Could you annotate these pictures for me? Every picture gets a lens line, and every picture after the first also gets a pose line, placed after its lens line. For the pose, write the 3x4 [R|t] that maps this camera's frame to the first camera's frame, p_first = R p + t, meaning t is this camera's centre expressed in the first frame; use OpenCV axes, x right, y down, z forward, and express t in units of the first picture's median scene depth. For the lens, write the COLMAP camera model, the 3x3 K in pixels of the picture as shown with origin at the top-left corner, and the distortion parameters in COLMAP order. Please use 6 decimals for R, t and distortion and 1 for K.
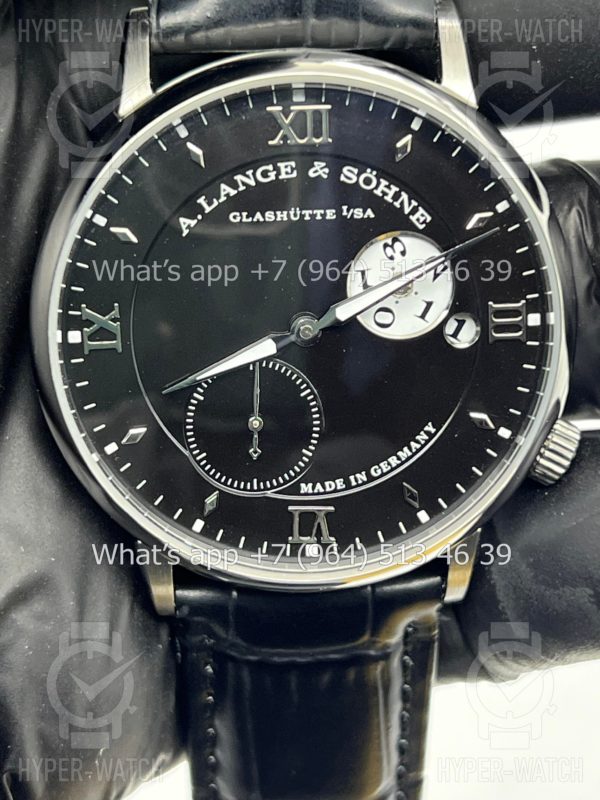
lens RADIAL K [[1758.3, 0, 298.0], [0, 1758.3, 385.2], [0, 0, 1]] dist [0.145215, 0.000000]
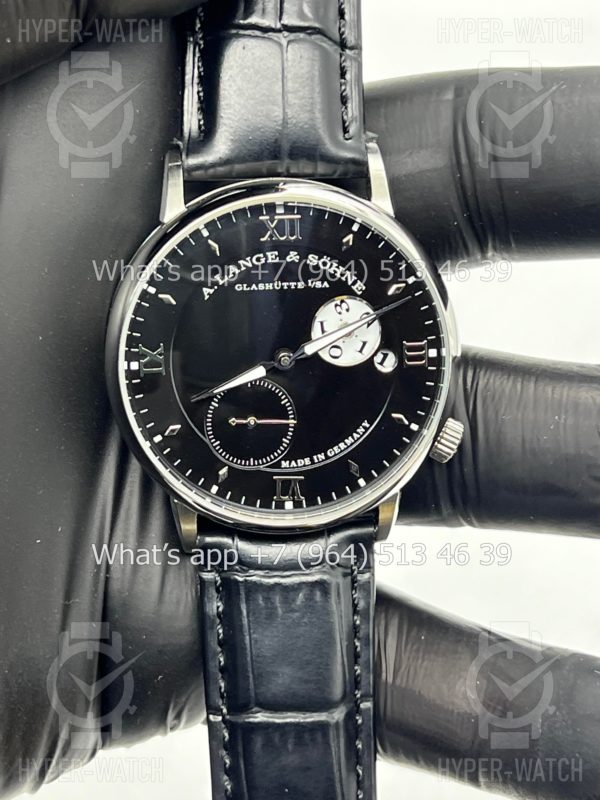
lens RADIAL K [[1758.3, 0, 291.9], [0, 1758.3, 396.2], [0, 0, 1]] dist [0.145215, 0.000000]
pose [[0.999368, -0.006062, 0.035026, -0.043492], [0.006714, 0.999806, -0.018524, 0.028547], [-0.034907, 0.018747, 0.999215, -0.535891]]
